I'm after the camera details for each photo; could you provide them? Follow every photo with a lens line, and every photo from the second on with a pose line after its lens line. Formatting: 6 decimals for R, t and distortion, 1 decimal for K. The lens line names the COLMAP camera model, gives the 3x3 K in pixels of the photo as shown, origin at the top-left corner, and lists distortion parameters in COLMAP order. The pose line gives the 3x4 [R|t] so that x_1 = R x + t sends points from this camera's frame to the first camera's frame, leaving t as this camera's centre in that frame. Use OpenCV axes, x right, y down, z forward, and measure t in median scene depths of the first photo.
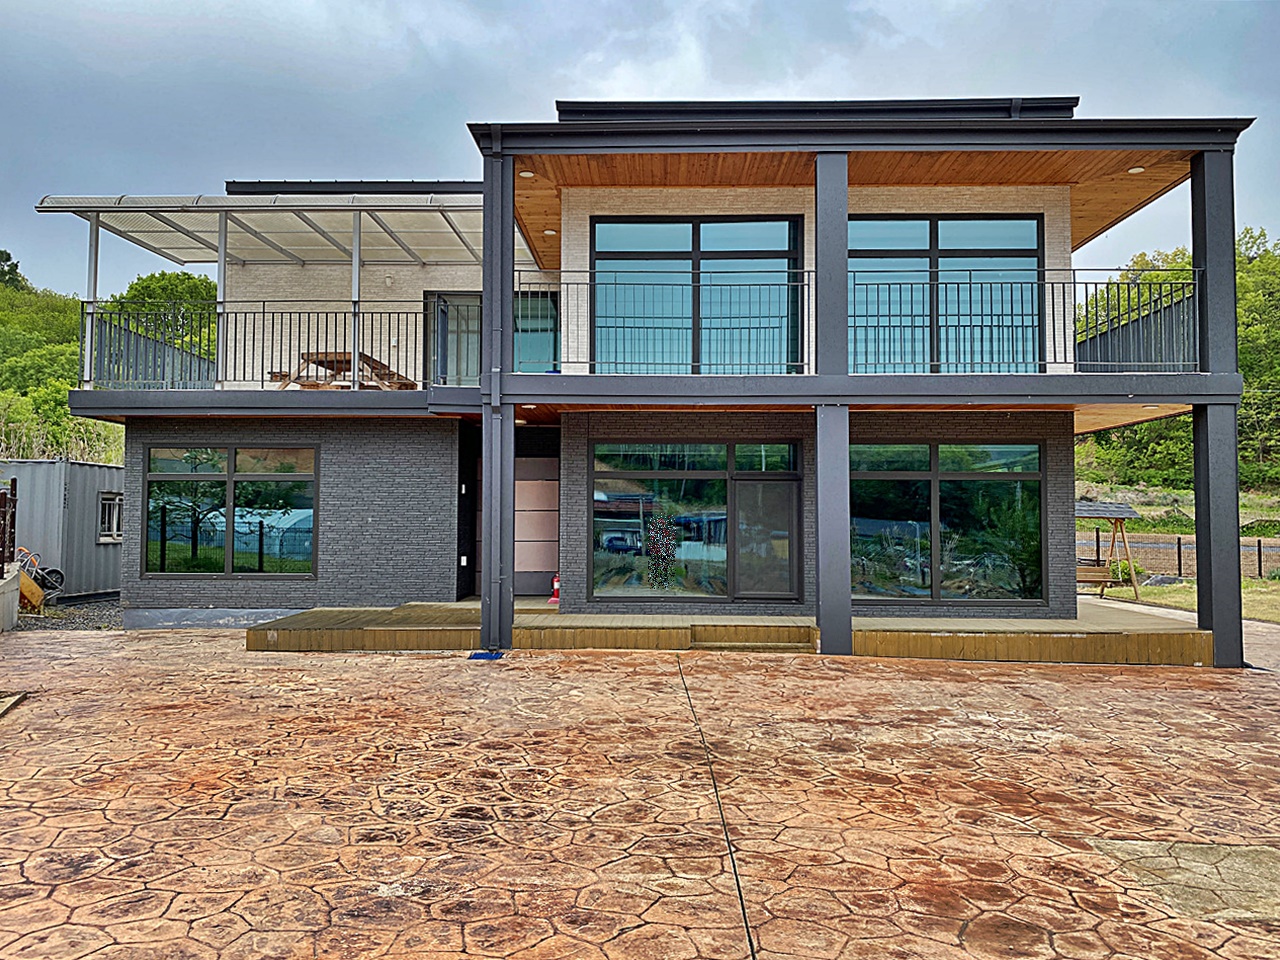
lens RADIAL K [[953.7, 0, 640.6], [0, 953.7, 481.6], [0, 0, 1]] dist [-0.004836, -0.001931]
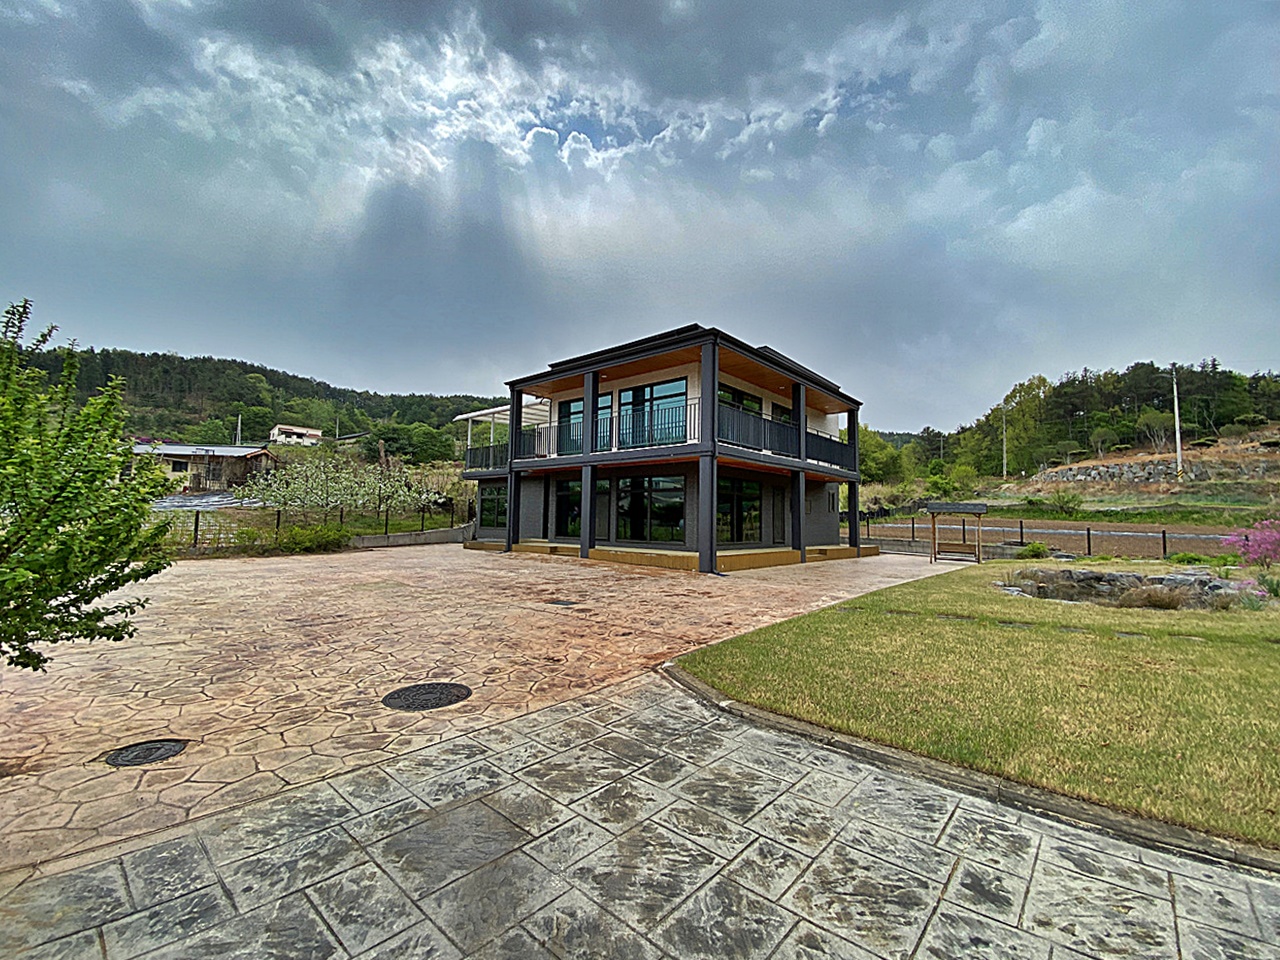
lens RADIAL K [[532.2, 0, 635.4], [0, 532.2, 475.9], [0, 0, 1]] dist [0.046674, -0.030176]
pose [[0.763422, -0.040127, -0.644653, 1.038564], [0.019210, 0.999037, -0.039437, 0.006384], [0.645615, 0.017723, 0.763458, -0.053328]]
